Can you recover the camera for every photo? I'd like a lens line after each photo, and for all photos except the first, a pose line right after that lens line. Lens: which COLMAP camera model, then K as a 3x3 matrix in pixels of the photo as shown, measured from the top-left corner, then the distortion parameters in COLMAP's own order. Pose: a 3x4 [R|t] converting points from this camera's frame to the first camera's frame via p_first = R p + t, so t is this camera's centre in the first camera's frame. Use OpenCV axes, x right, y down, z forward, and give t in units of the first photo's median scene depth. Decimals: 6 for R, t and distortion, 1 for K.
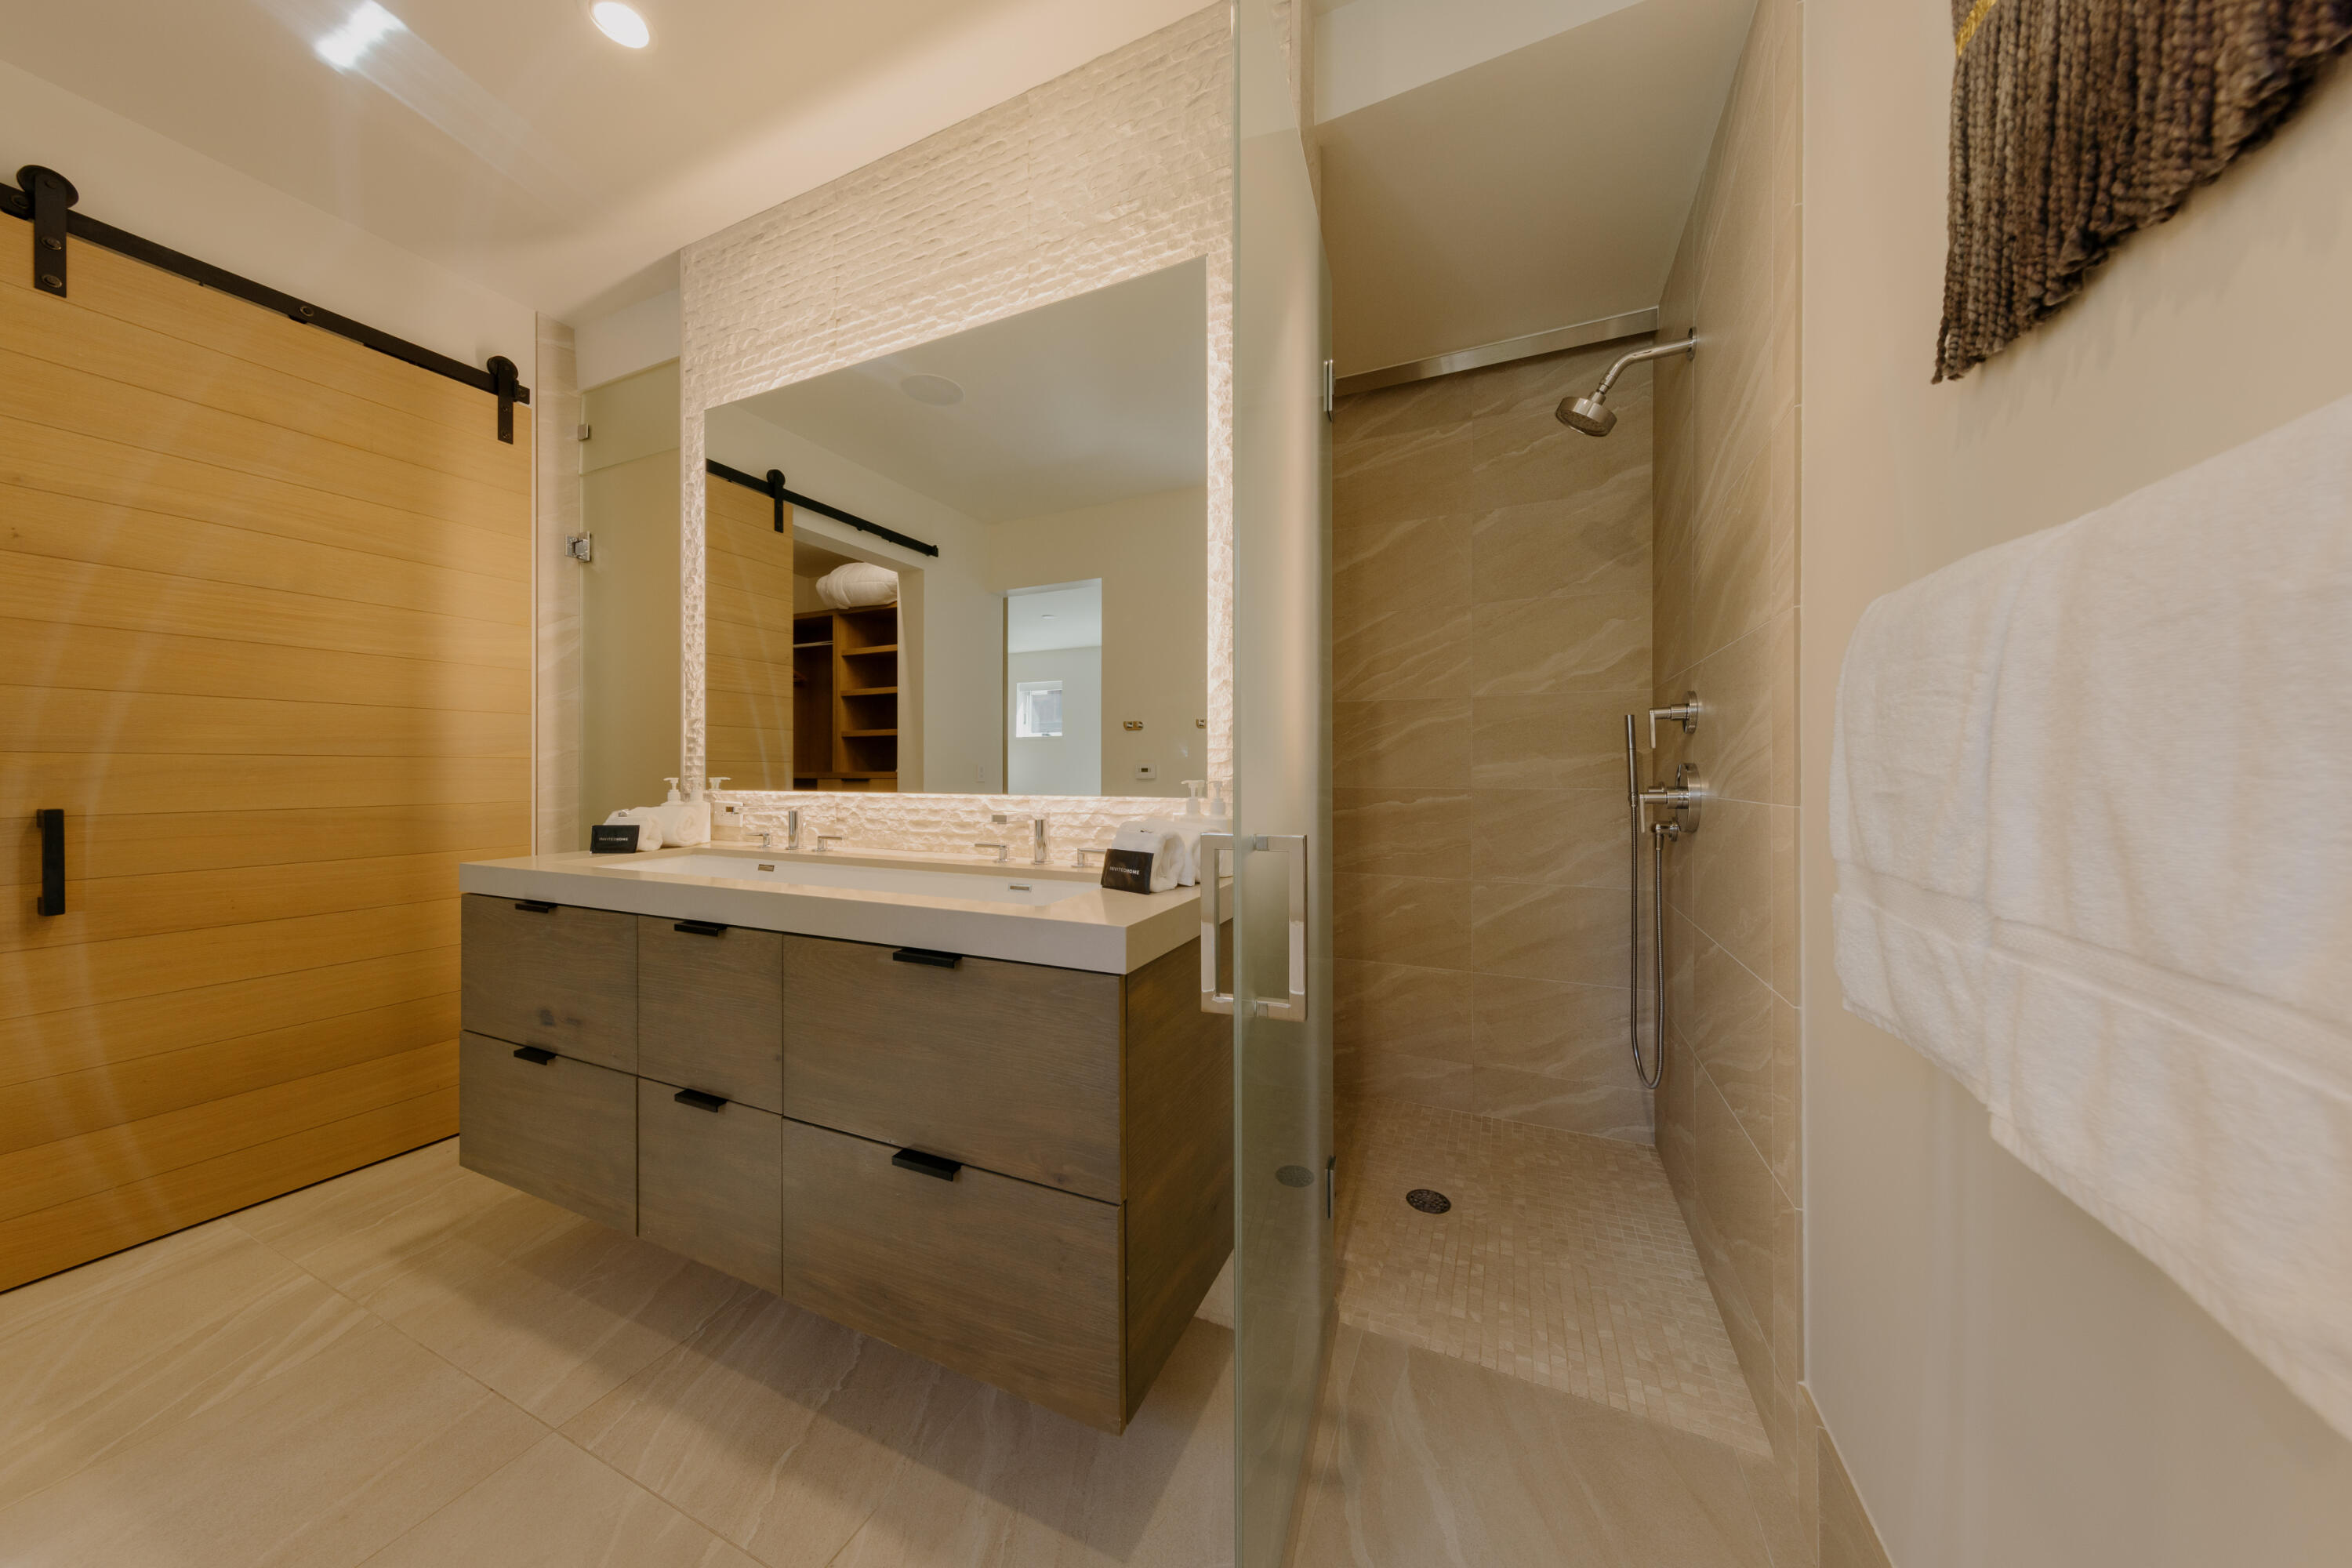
lens RADIAL K [[743.8, 0, 1193.3], [0, 743.8, 785.8], [0, 0, 1]] dist [0.006483, -0.000216]
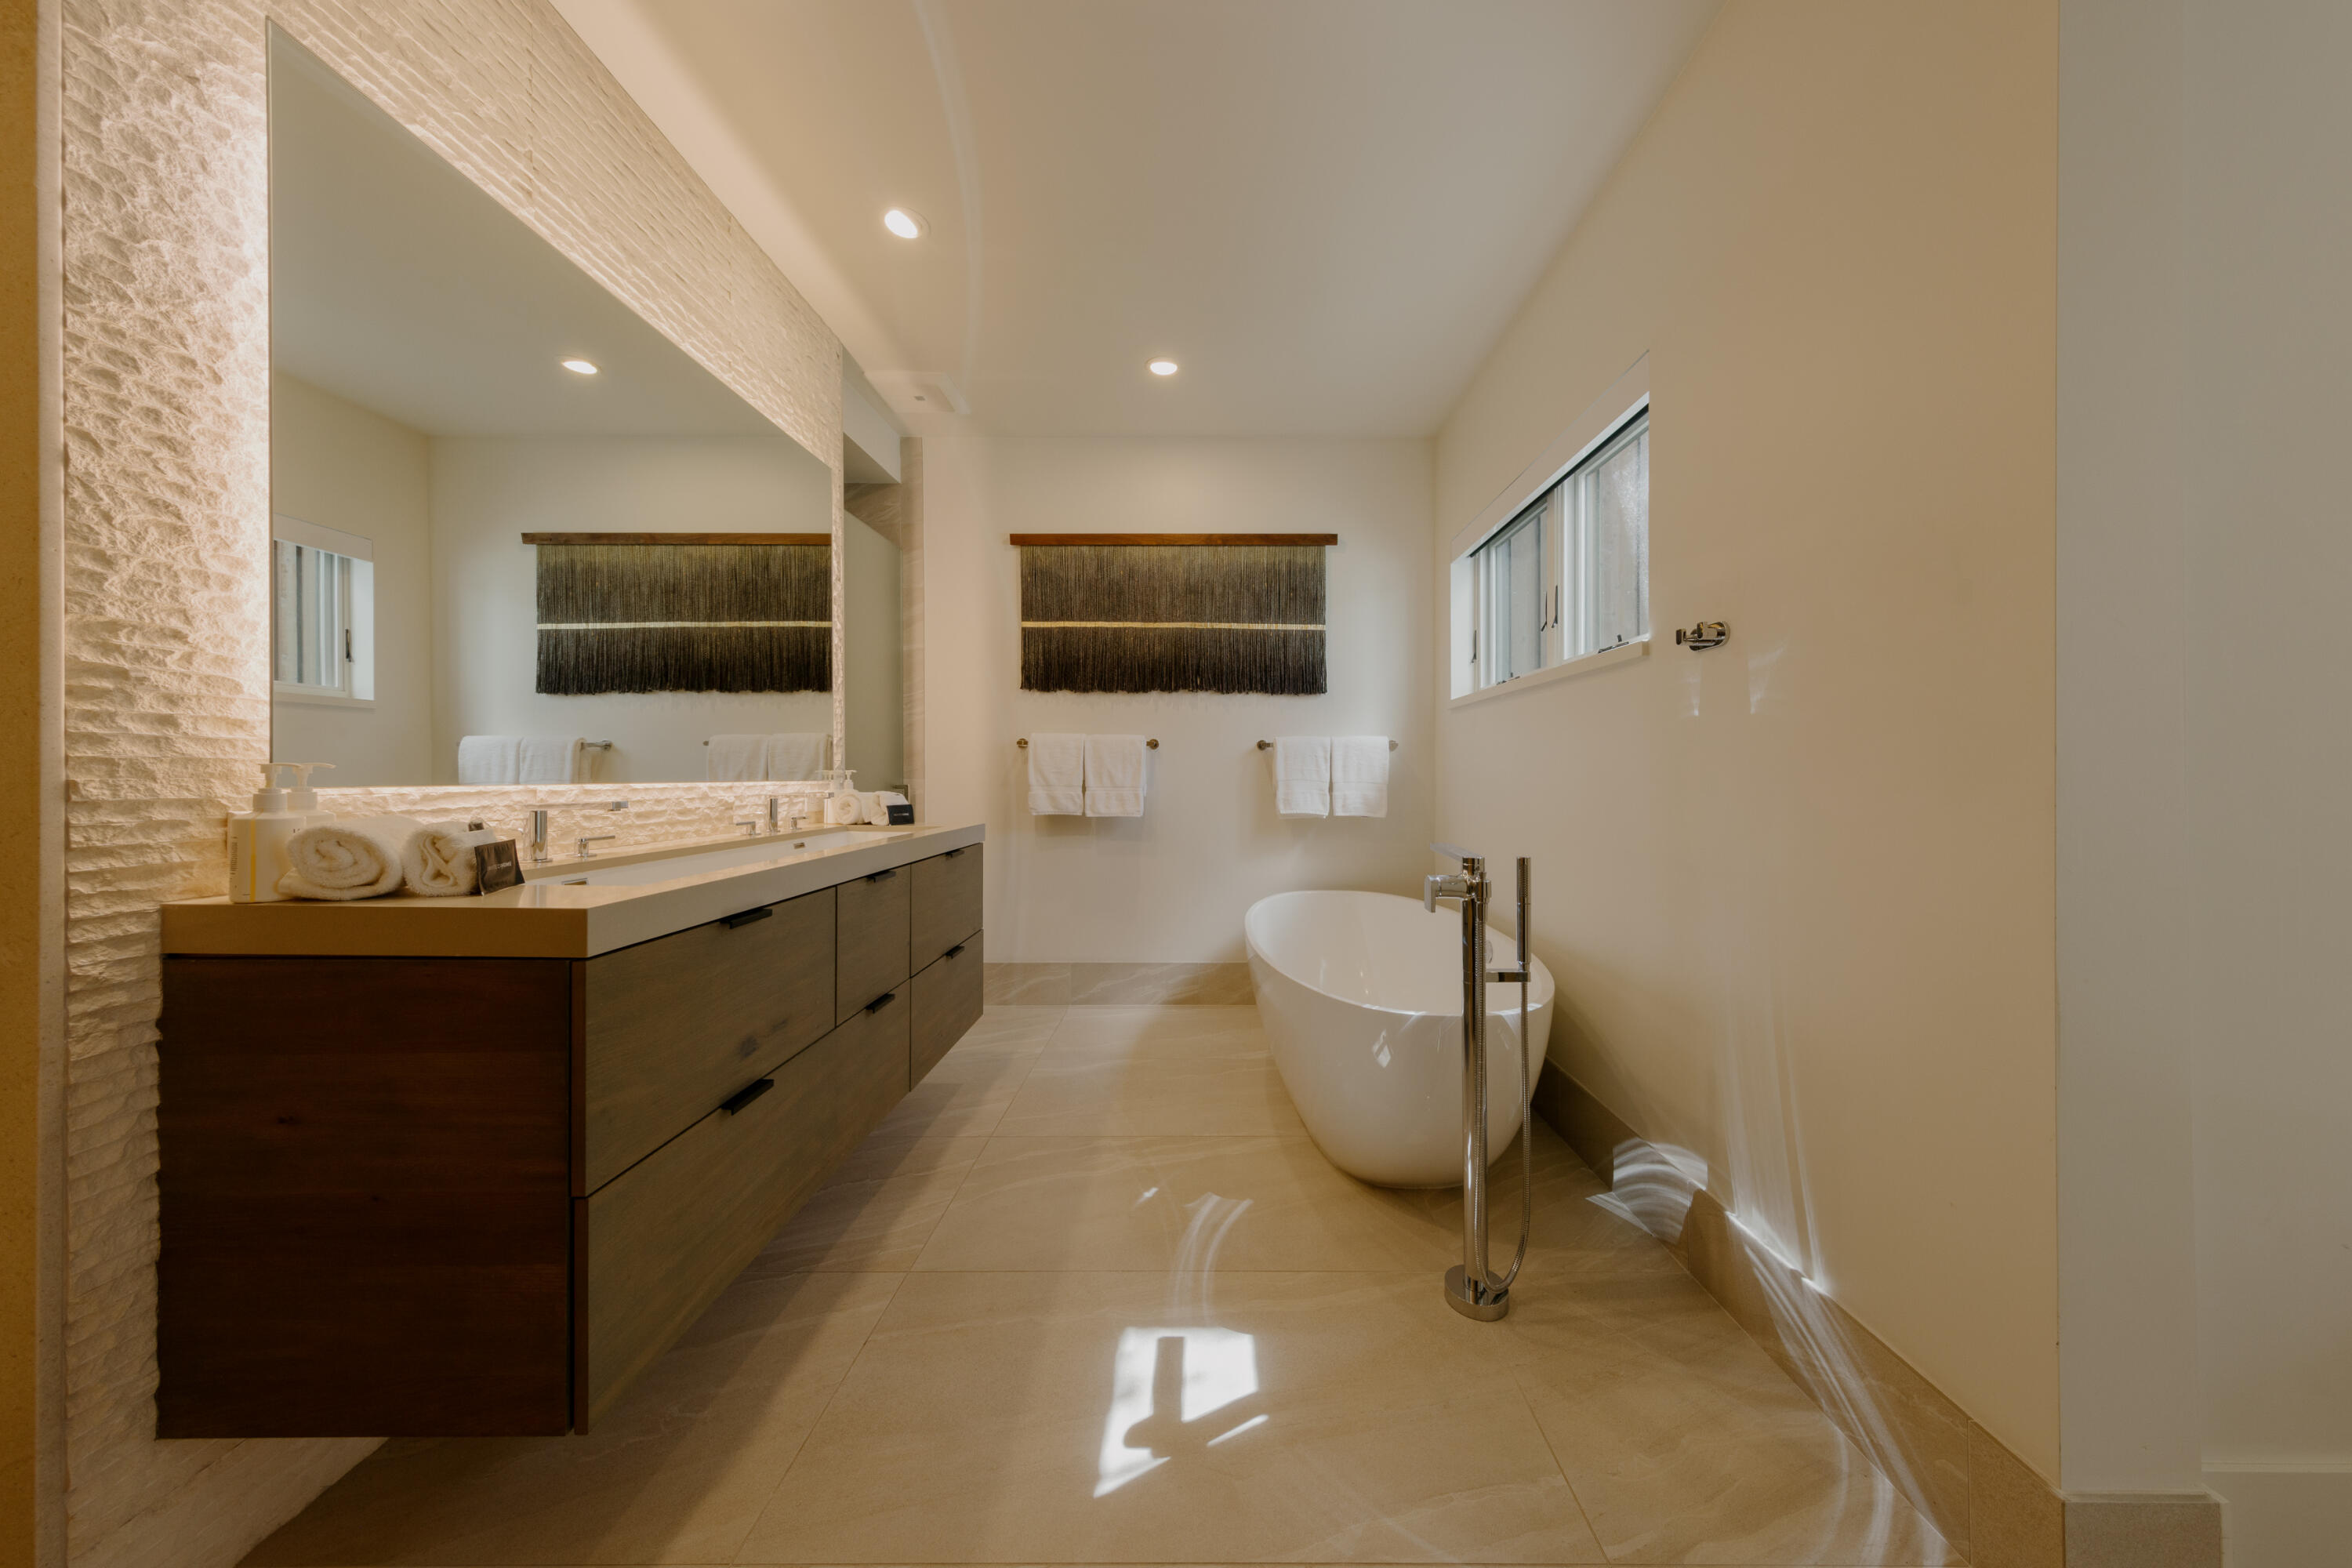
lens RADIAL K [[743.8, 0, 1184.3], [0, 743.8, 773.8], [0, 0, 1]] dist [0.006483, -0.000216]
pose [[-0.377659, -0.005479, 0.925929, -1.593788], [0.002126, 0.999975, 0.006785, -0.007845], [-0.925942, 0.004530, -0.377638, 0.746976]]
